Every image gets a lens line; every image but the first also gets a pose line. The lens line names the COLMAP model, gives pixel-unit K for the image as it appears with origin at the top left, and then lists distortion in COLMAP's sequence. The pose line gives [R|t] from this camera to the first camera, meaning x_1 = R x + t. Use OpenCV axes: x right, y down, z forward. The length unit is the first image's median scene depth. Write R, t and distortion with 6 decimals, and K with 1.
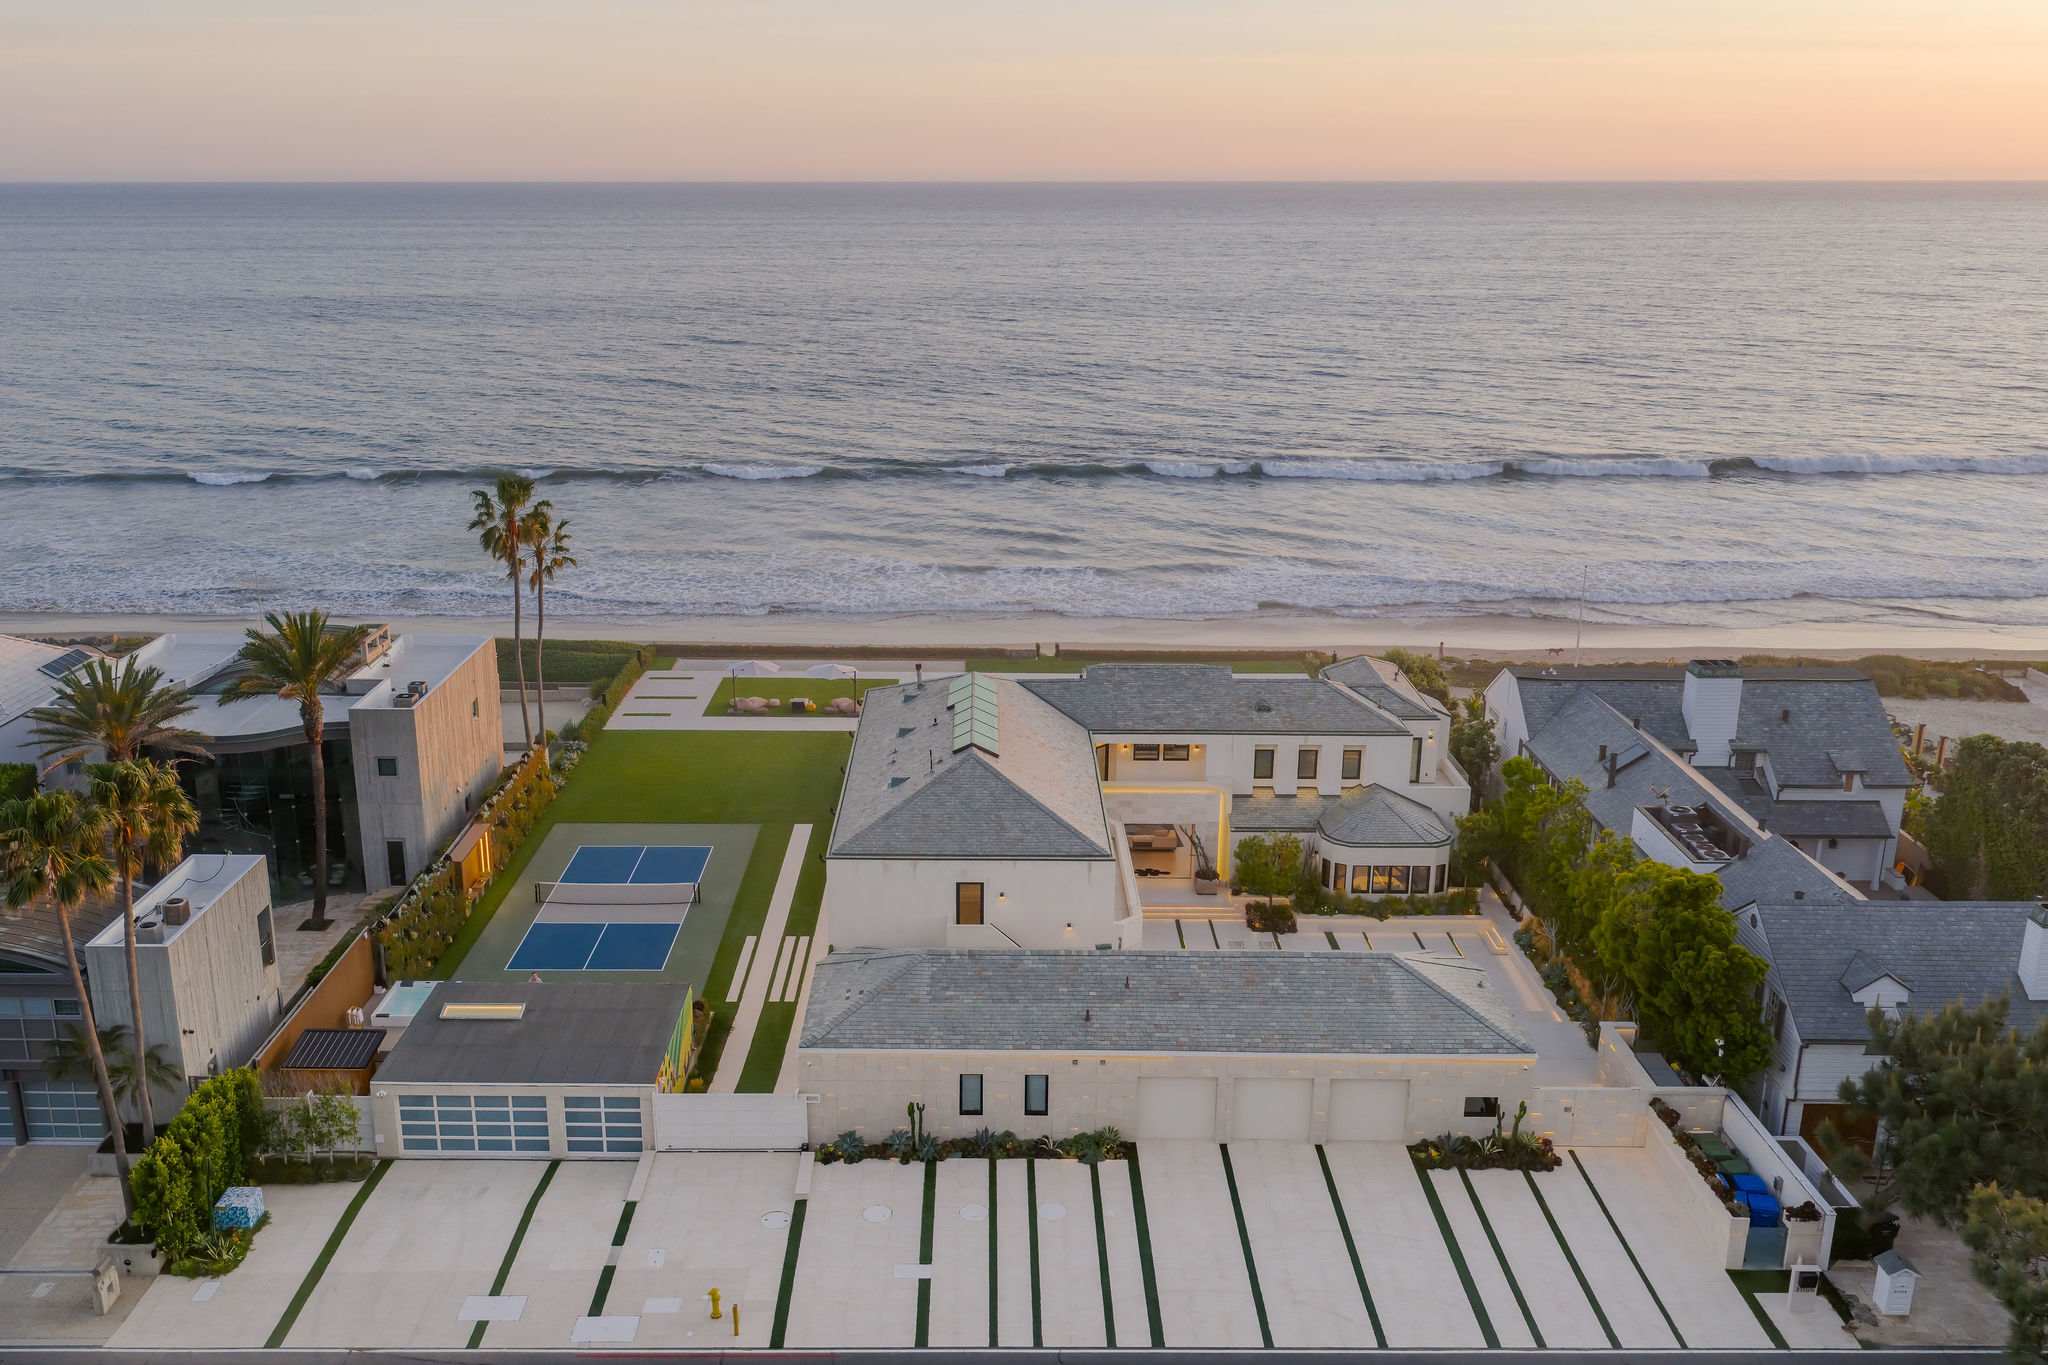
lens RADIAL K [[1745.0, 0, 917.3], [0, 1745.0, 684.7], [0, 0, 1]] dist [-0.003170, -0.002351]
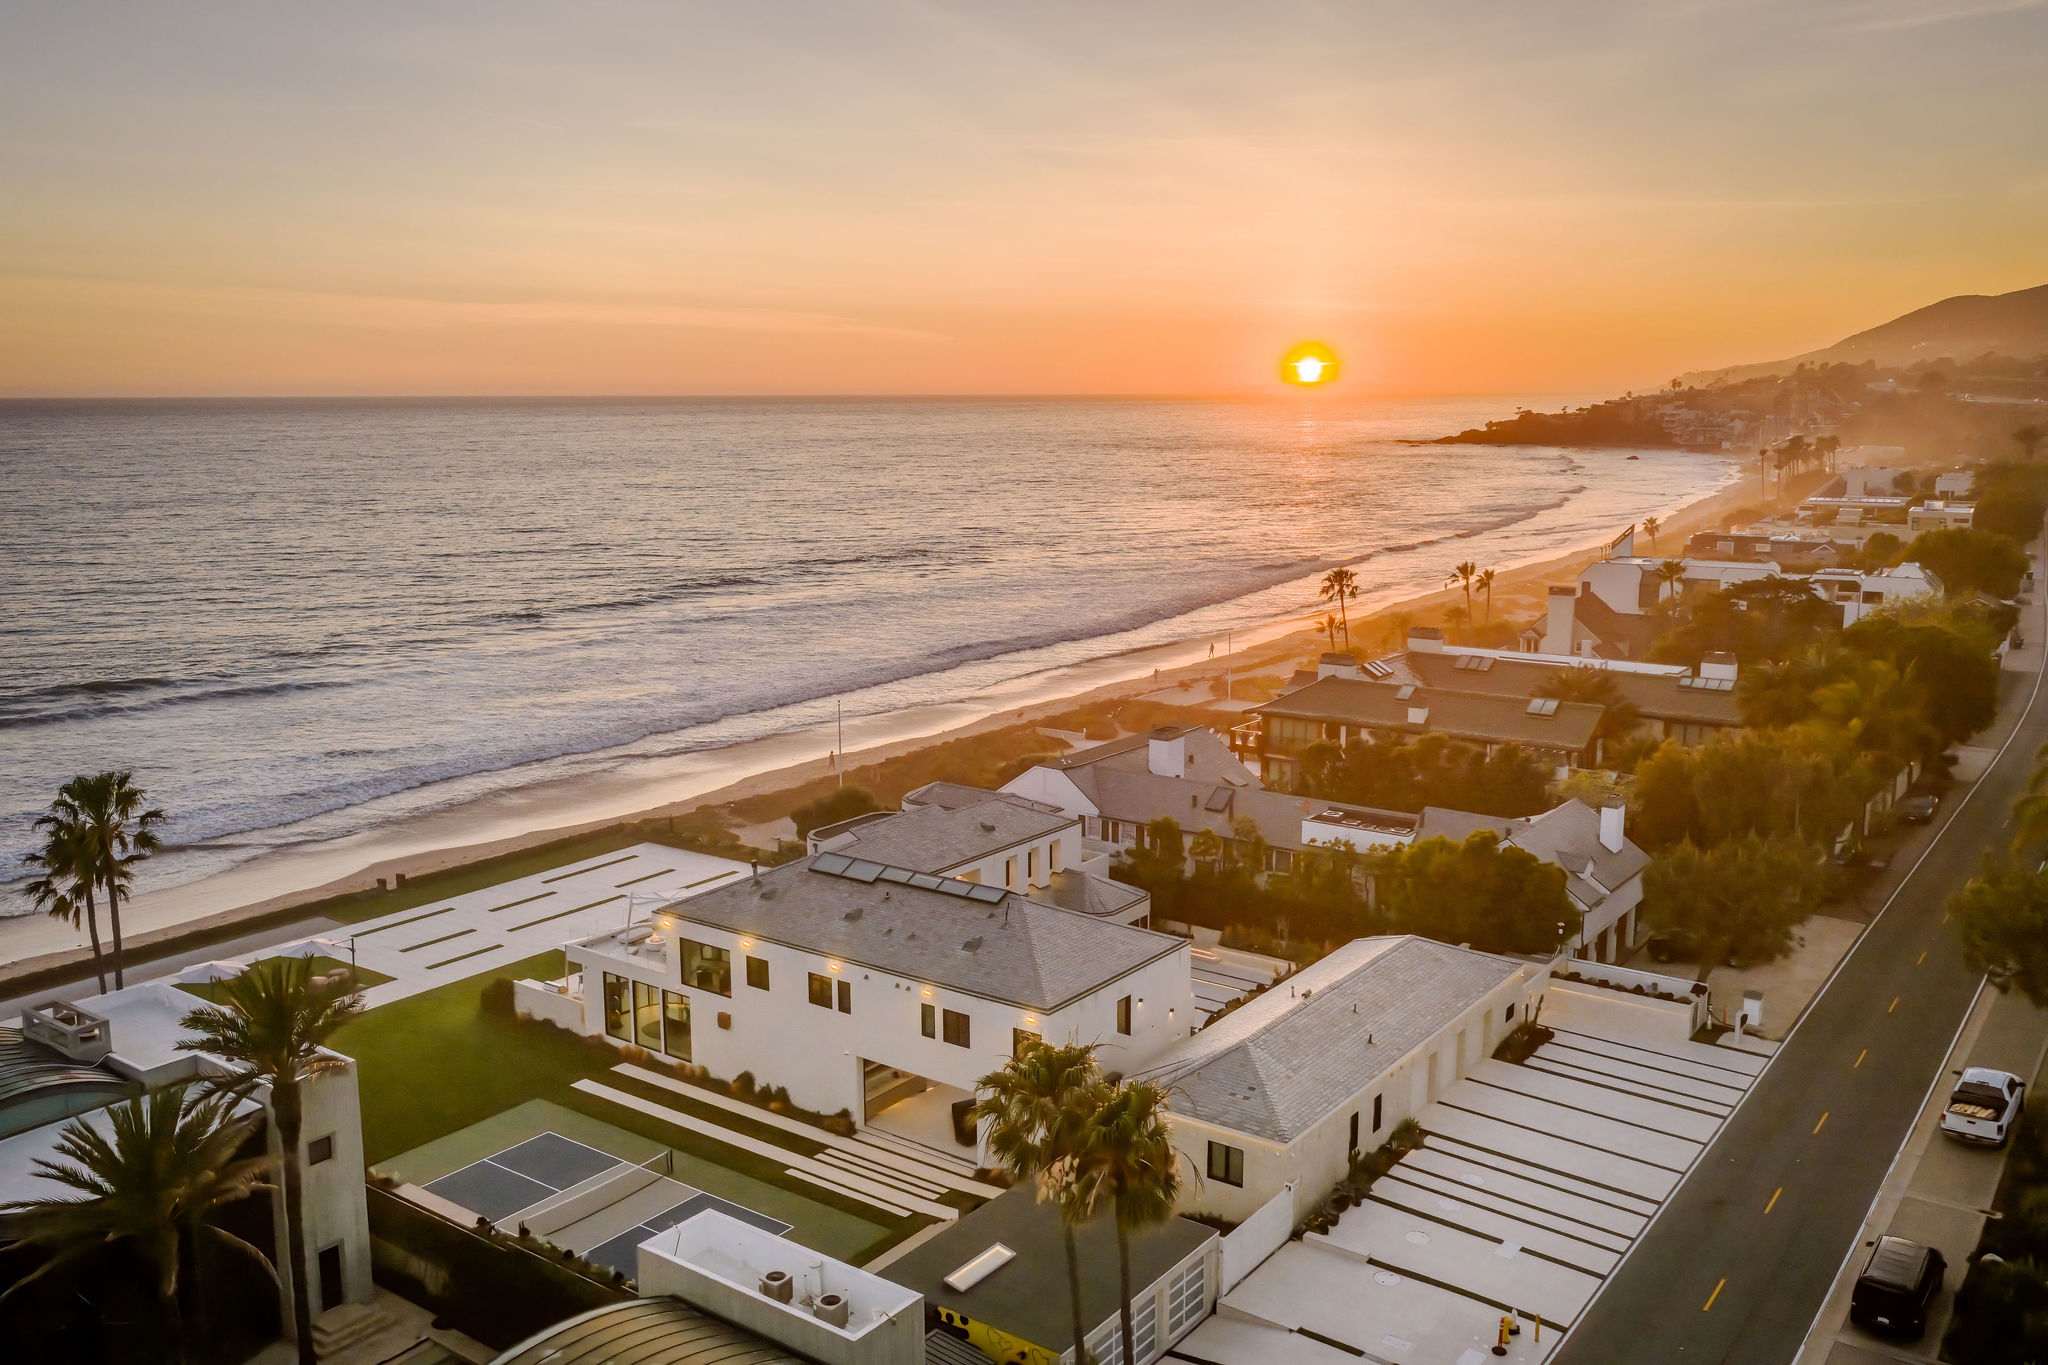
lens RADIAL K [[1745.0, 0, 917.3], [0, 1745.0, 684.7], [0, 0, 1]] dist [-0.003170, -0.002351]
pose [[0.589297, -0.134753, 0.796600, -0.961413], [0.226267, 0.974062, -0.002613, -0.113229], [-0.775585, 0.181784, 0.604502, 0.429496]]
